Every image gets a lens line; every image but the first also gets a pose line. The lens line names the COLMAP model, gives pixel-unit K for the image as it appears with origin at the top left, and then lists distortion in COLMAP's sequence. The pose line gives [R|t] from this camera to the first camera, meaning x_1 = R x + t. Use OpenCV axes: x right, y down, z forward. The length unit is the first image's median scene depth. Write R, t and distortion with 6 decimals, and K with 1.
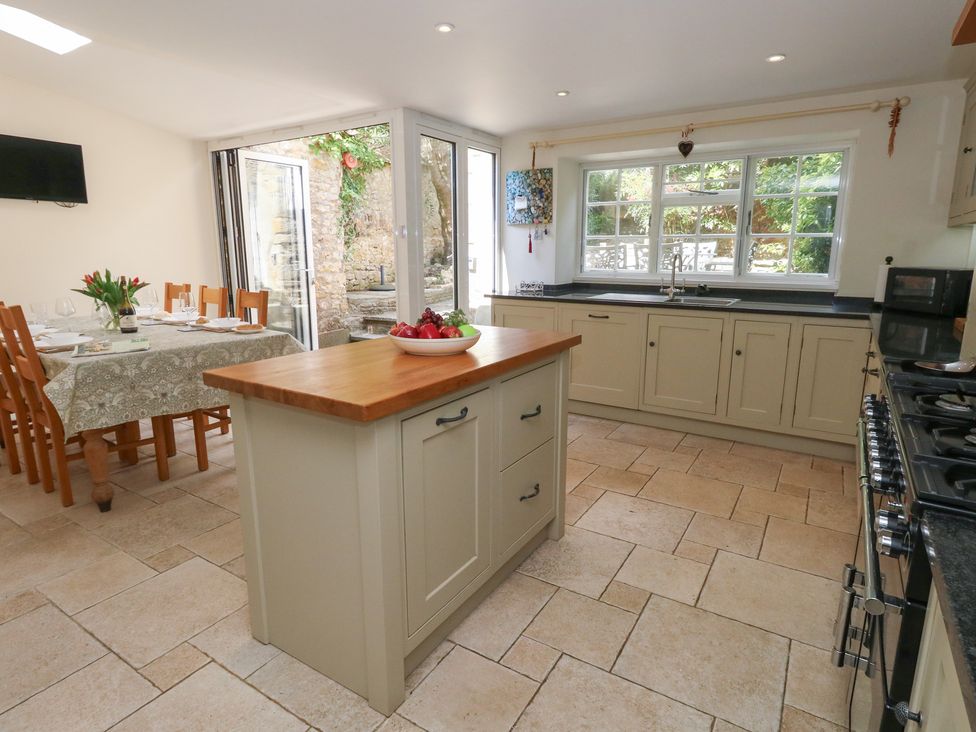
lens RADIAL K [[526.4, 0, 490.3], [0, 526.4, 366.5], [0, 0, 1]] dist [0.000704, -0.002261]
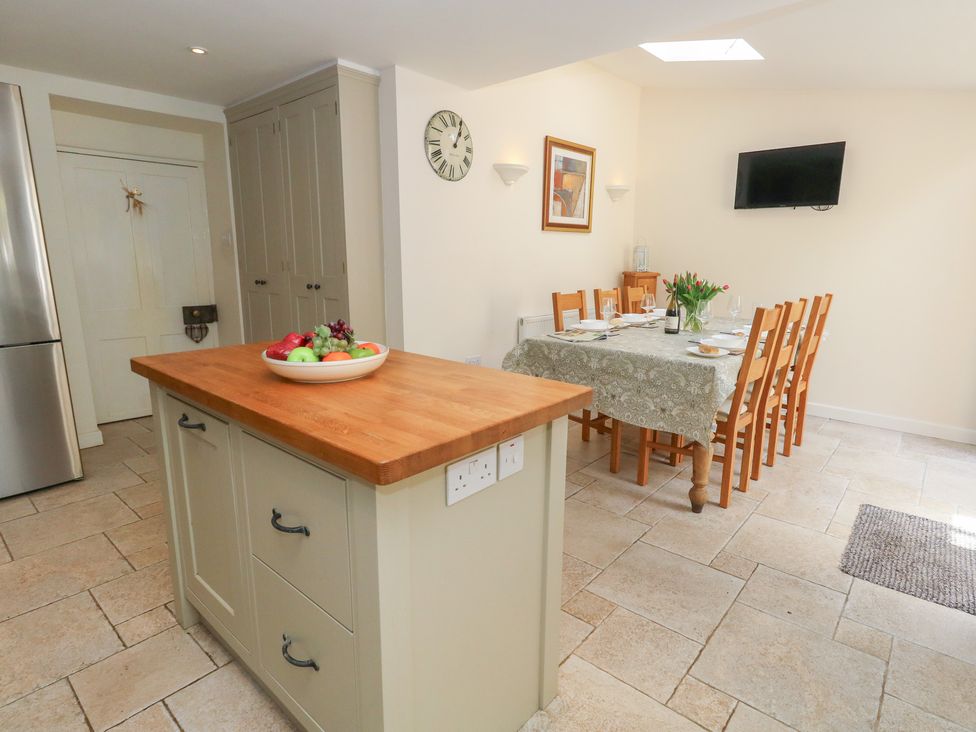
lens RADIAL K [[526.4, 0, 492.1], [0, 526.4, 360.2], [0, 0, 1]] dist [0.000704, -0.002261]
pose [[-0.135206, 0.191730, -0.972090, 0.476825], [-0.221917, 0.950314, 0.218302, -0.212066], [0.965646, 0.245239, -0.085940, 1.010101]]
